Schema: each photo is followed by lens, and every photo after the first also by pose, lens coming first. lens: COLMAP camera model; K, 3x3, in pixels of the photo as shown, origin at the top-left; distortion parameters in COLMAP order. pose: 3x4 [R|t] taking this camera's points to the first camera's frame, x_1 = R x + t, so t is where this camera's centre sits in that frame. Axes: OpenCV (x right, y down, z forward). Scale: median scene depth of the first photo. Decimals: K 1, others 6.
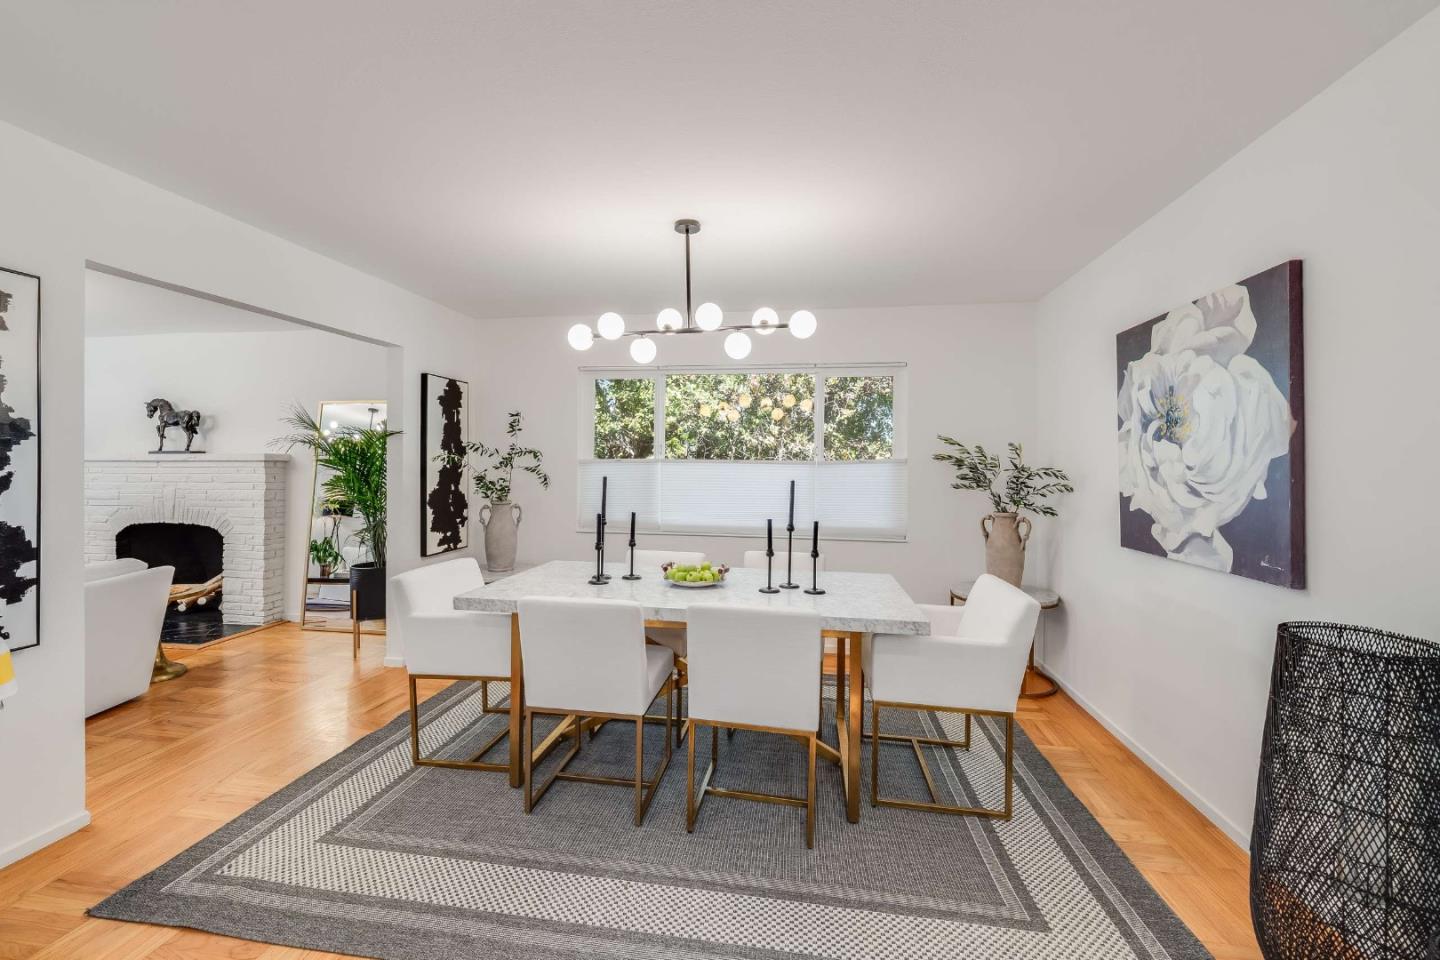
lens RADIAL K [[597.6, 0, 708.6], [0, 597.6, 471.3], [0, 0, 1]] dist [-0.000292, -0.000480]
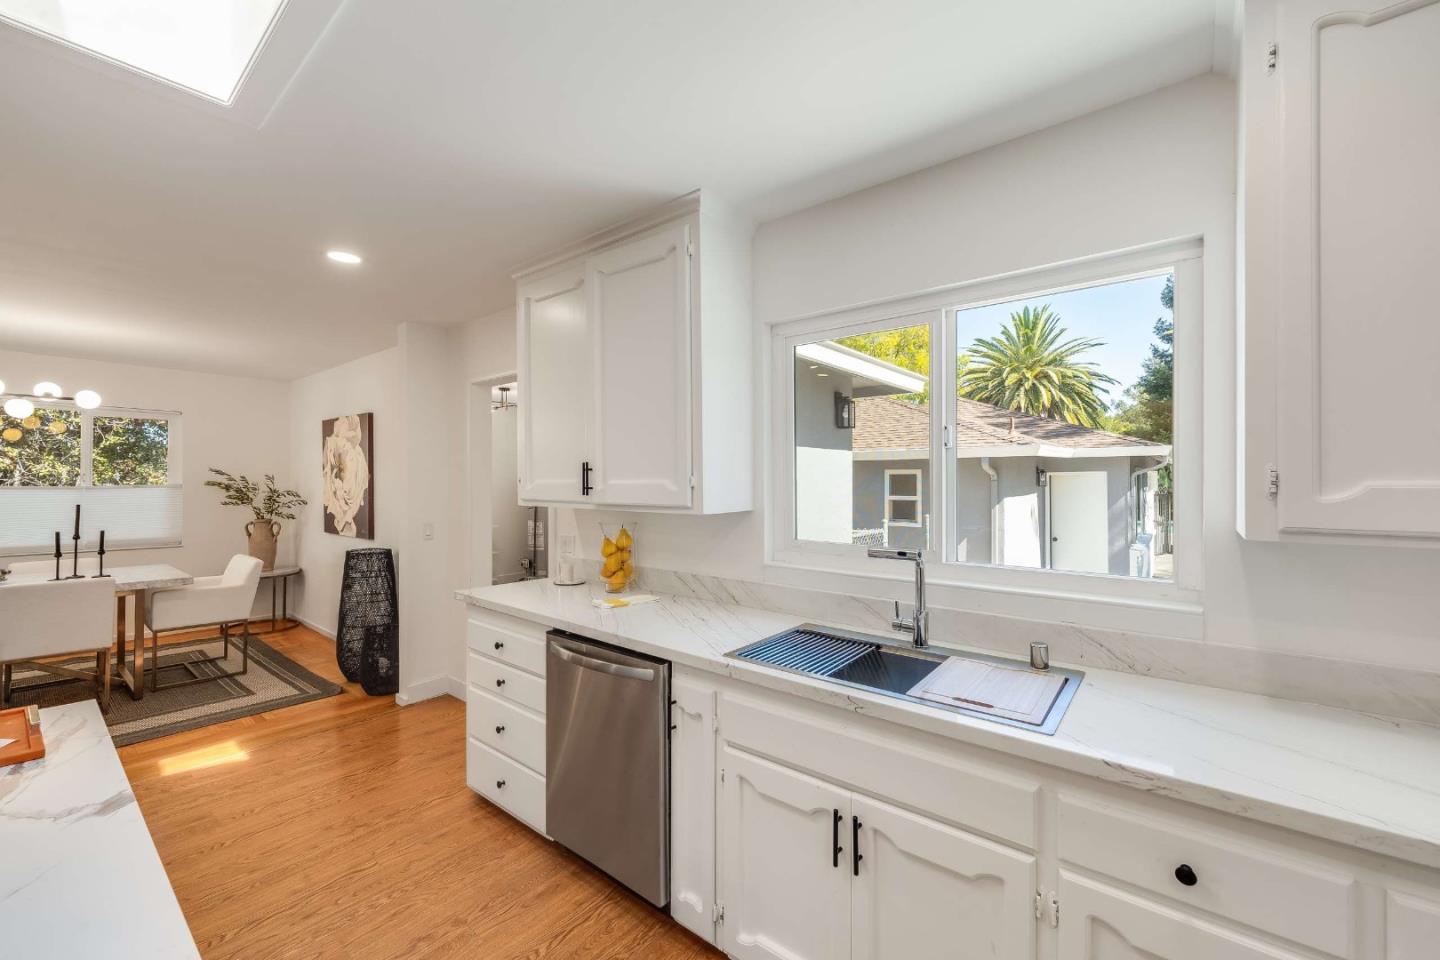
lens RADIAL K [[584.4, 0, 706.7], [0, 584.4, 478.9], [0, 0, 1]] dist [0.002520, 0.000694]
pose [[0.505430, -0.002245, 0.862865, -0.320793], [0.005600, 0.999984, -0.000678, -0.038850], [-0.862849, 0.005174, 0.505435, -1.054855]]
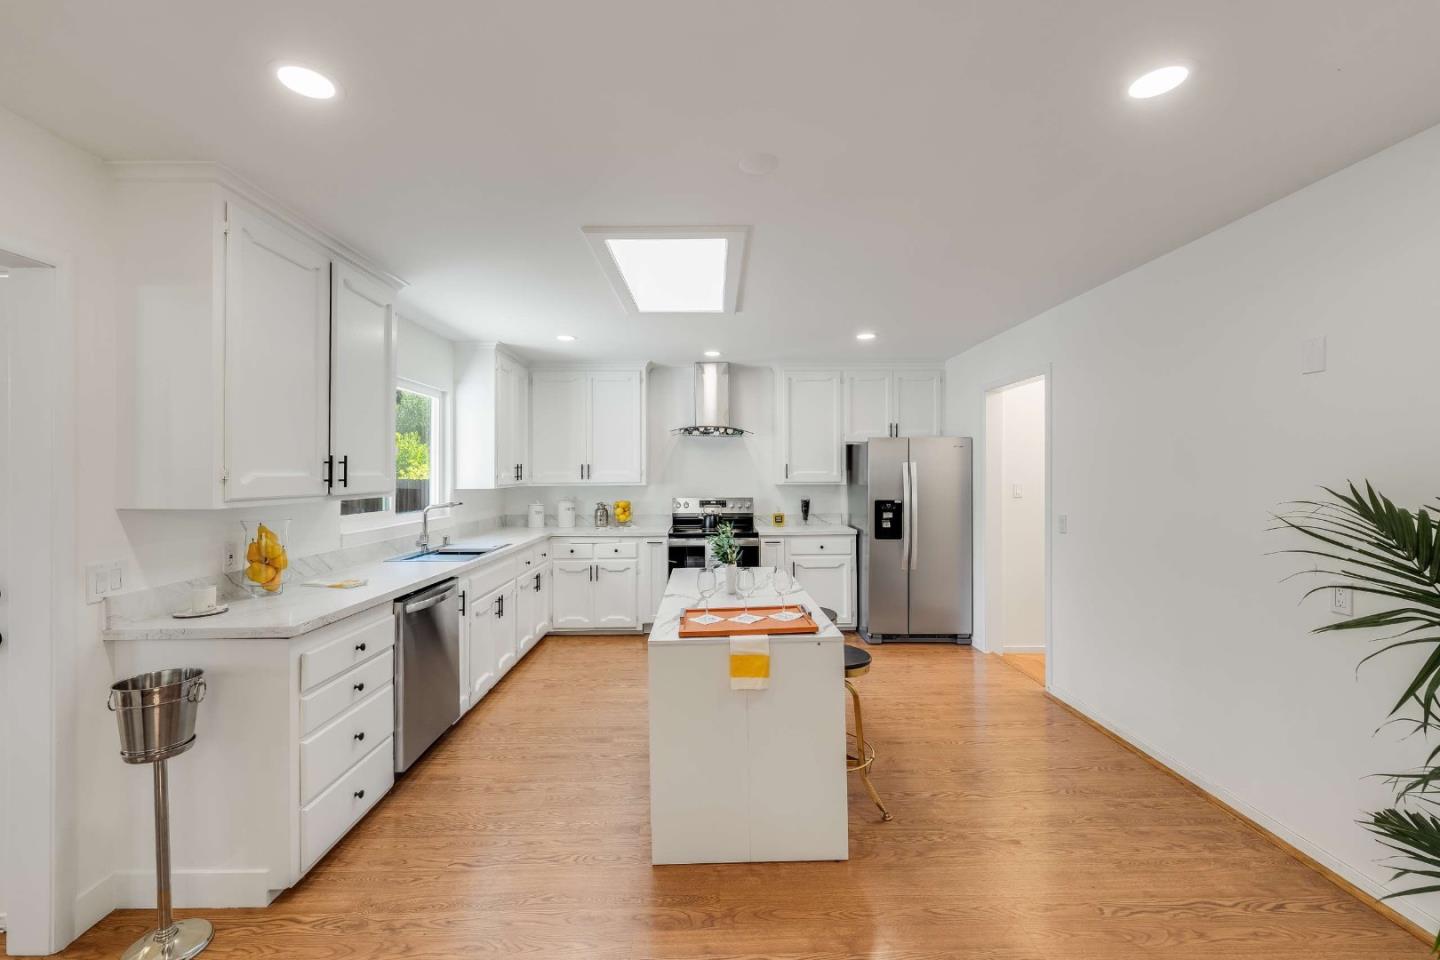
lens RADIAL K [[597.6, 0, 708.6], [0, 597.6, 471.3], [0, 0, 1]] dist [-0.000292, -0.000480]
pose [[-0.986561, 0.001591, -0.163383, -0.076084], [0.001918, 0.999996, -0.001844, -0.036953], [0.163379, -0.002132, -0.986561, 0.541216]]
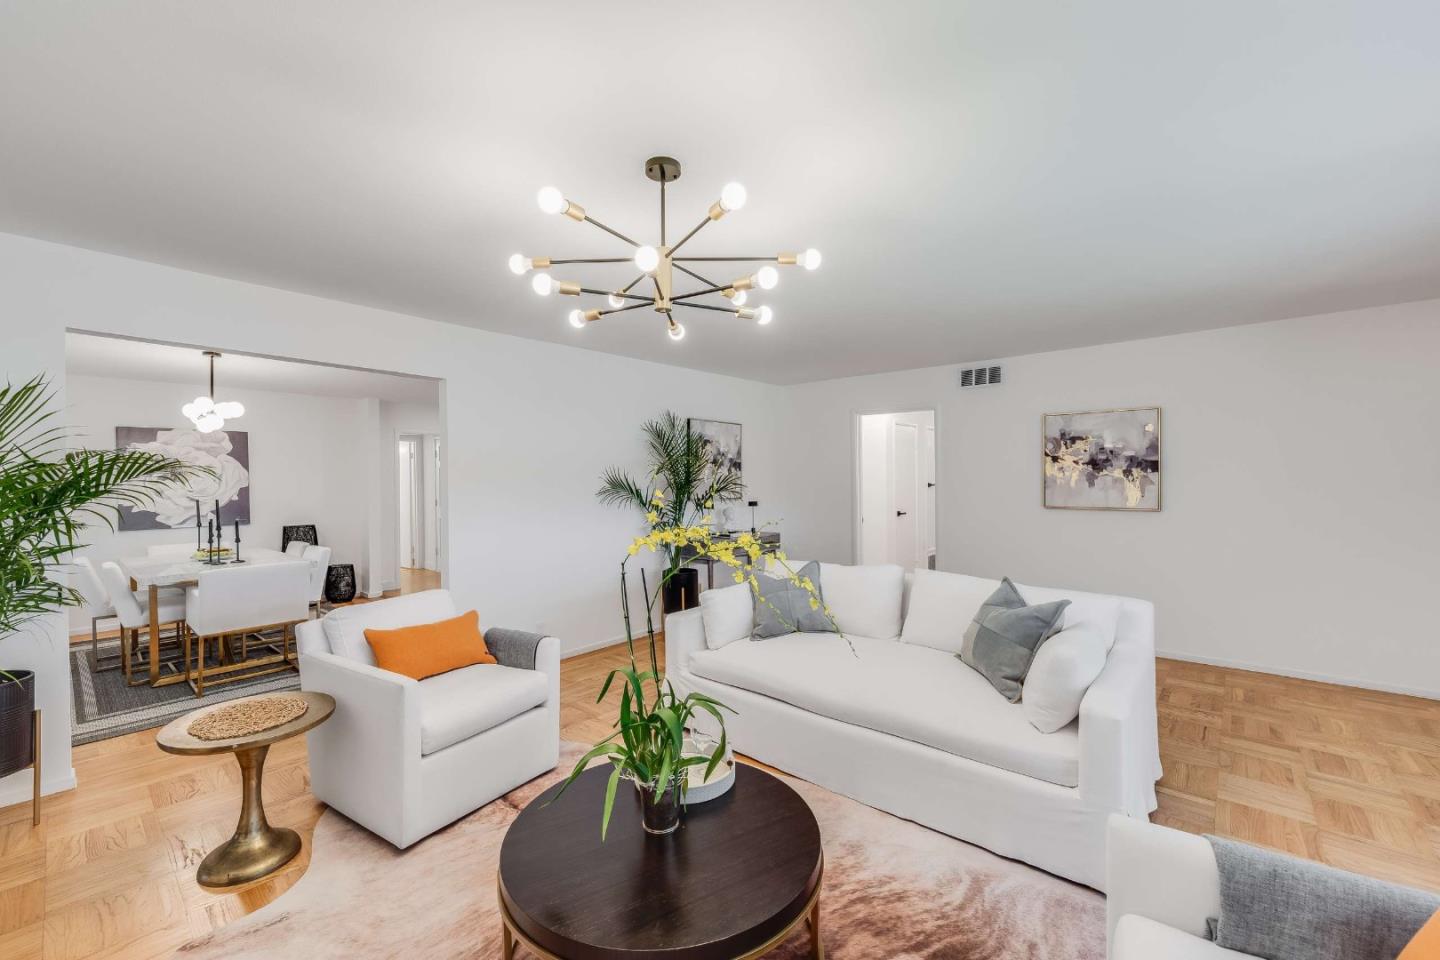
lens RADIAL K [[584.4, 0, 706.7], [0, 584.4, 478.9], [0, 0, 1]] dist [0.002520, 0.000694]
pose [[-0.853976, 0.005503, 0.520284, -2.175872], [0.009469, 0.999943, 0.004965, -0.044726], [-0.520227, 0.009167, -0.853979, 1.758456]]
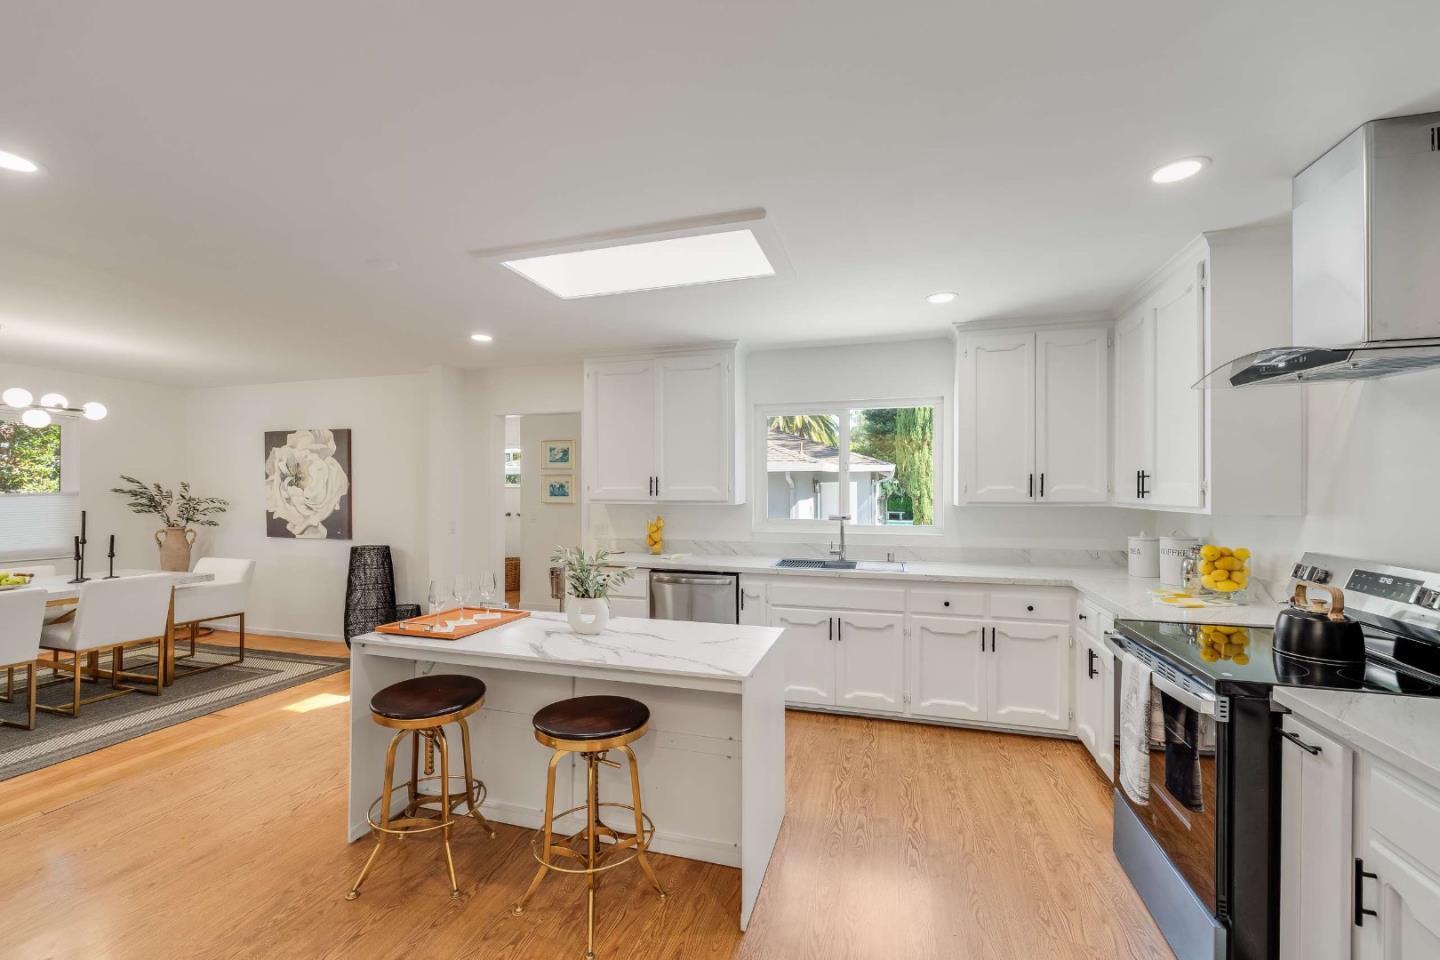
lens RADIAL K [[584.4, 0, 706.7], [0, 584.4, 478.9], [0, 0, 1]] dist [0.002520, 0.000694]
pose [[0.142808, 0.011893, 0.989679, -1.129405], [0.005408, 0.999904, -0.012796, -0.039528], [-0.989736, 0.007180, 0.142729, -0.808868]]
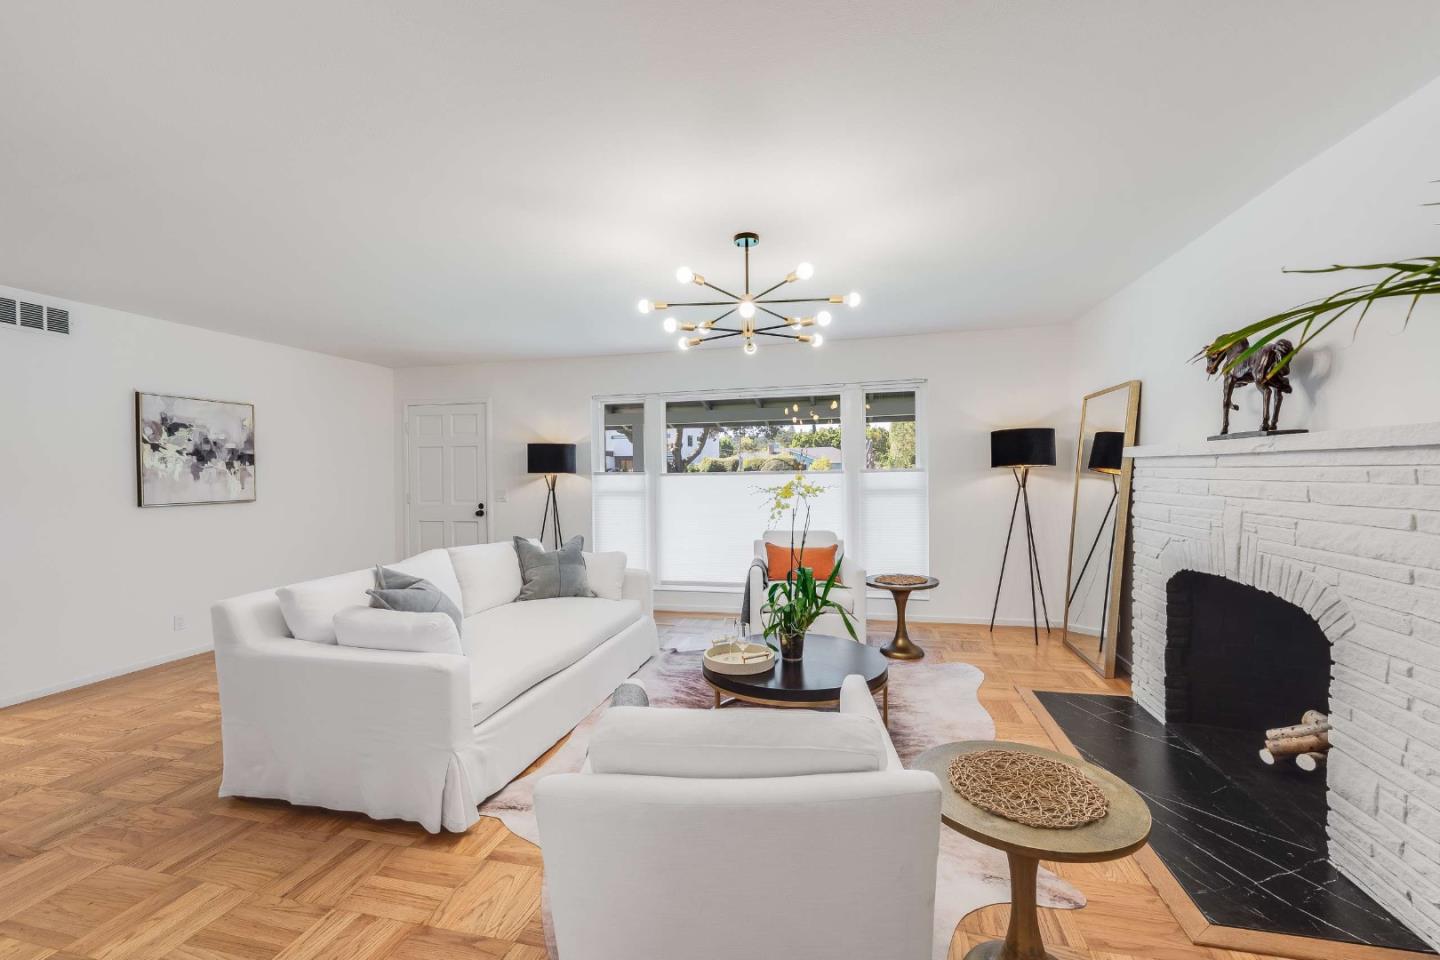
lens RADIAL K [[584.4, 0, 706.7], [0, 584.4, 478.9], [0, 0, 1]] dist [0.002520, 0.000694]
pose [[-0.082271, 0.010951, -0.996550, -0.754750], [0.007593, 0.999917, 0.010362, -0.010060], [0.996581, -0.006715, -0.082348, 1.191339]]
